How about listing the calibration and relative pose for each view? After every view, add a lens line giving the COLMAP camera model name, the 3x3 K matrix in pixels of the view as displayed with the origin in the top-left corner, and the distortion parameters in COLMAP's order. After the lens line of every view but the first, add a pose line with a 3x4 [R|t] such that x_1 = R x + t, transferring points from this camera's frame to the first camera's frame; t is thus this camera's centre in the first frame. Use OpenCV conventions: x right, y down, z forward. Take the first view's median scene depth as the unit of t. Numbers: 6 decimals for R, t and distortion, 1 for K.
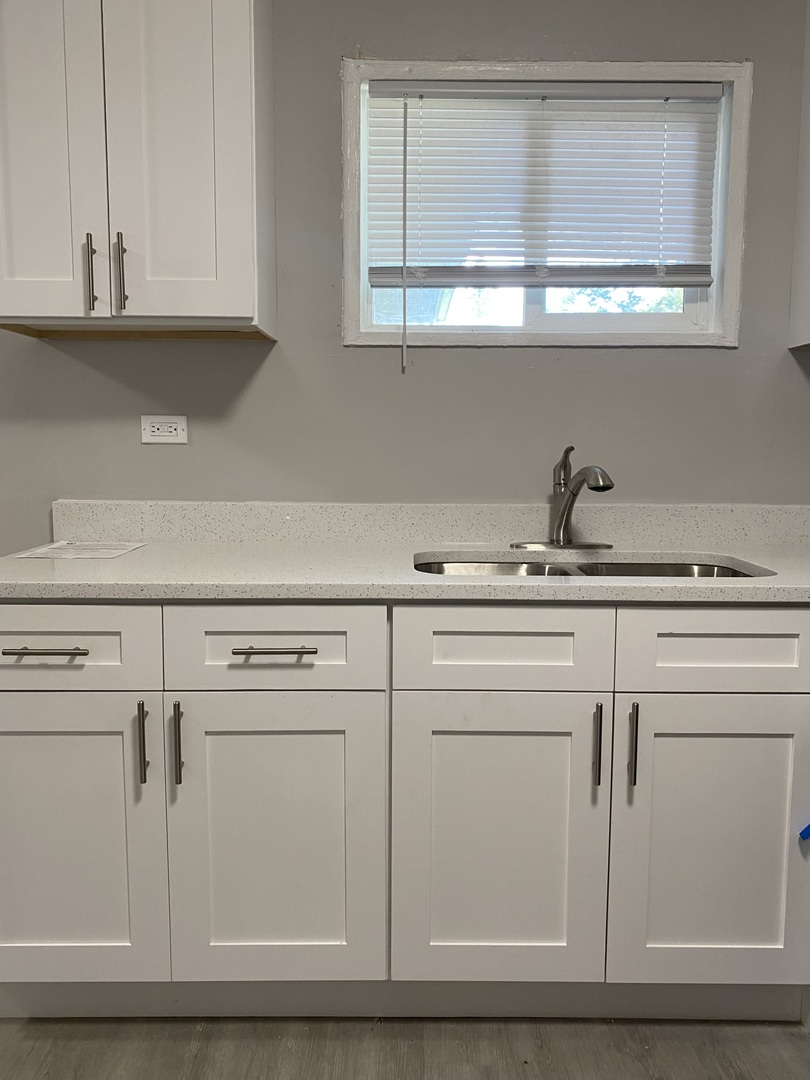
lens RADIAL K [[804.2, 0, 405.0], [0, 804.2, 540.0], [0, 0, 1]] dist [0.003657, -0.000568]
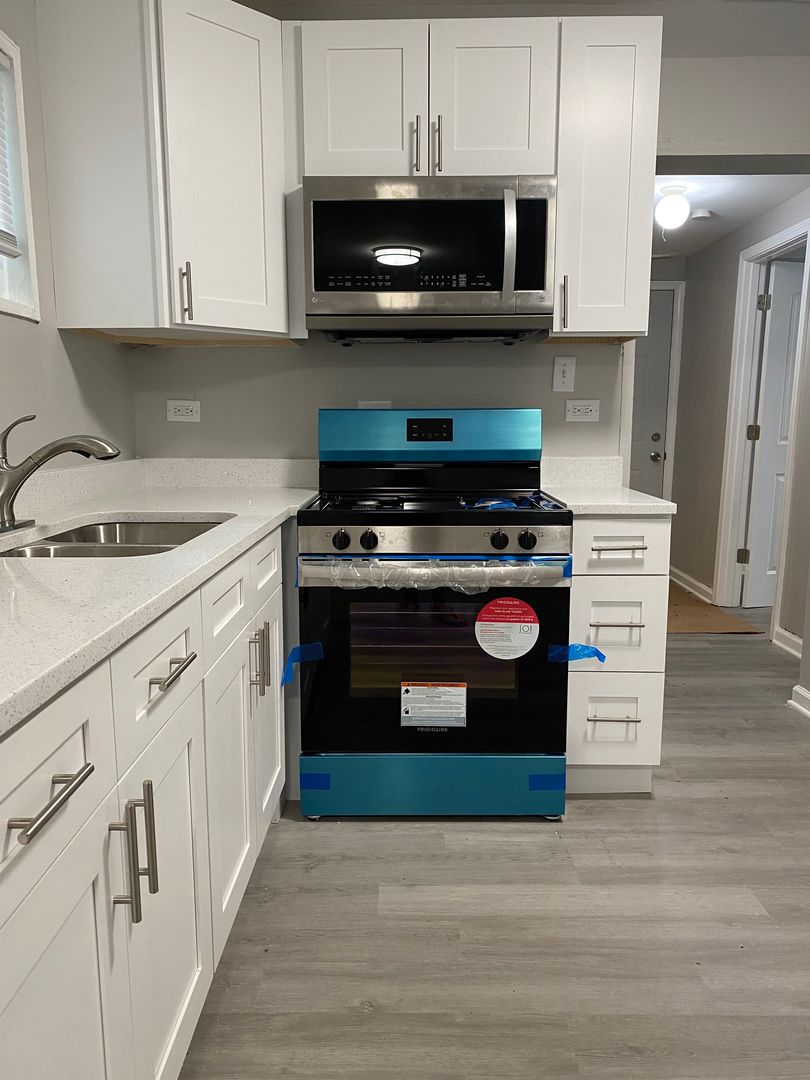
lens RADIAL K [[825.3, 0, 397.6], [0, 825.3, 542.3], [0, 0, 1]] dist [0.037338, -0.027182]
pose [[0.027099, -0.149462, 0.988396, -0.730802], [0.106778, 0.983535, 0.145799, -0.066108], [-0.993914, 0.101588, 0.042612, 0.544496]]
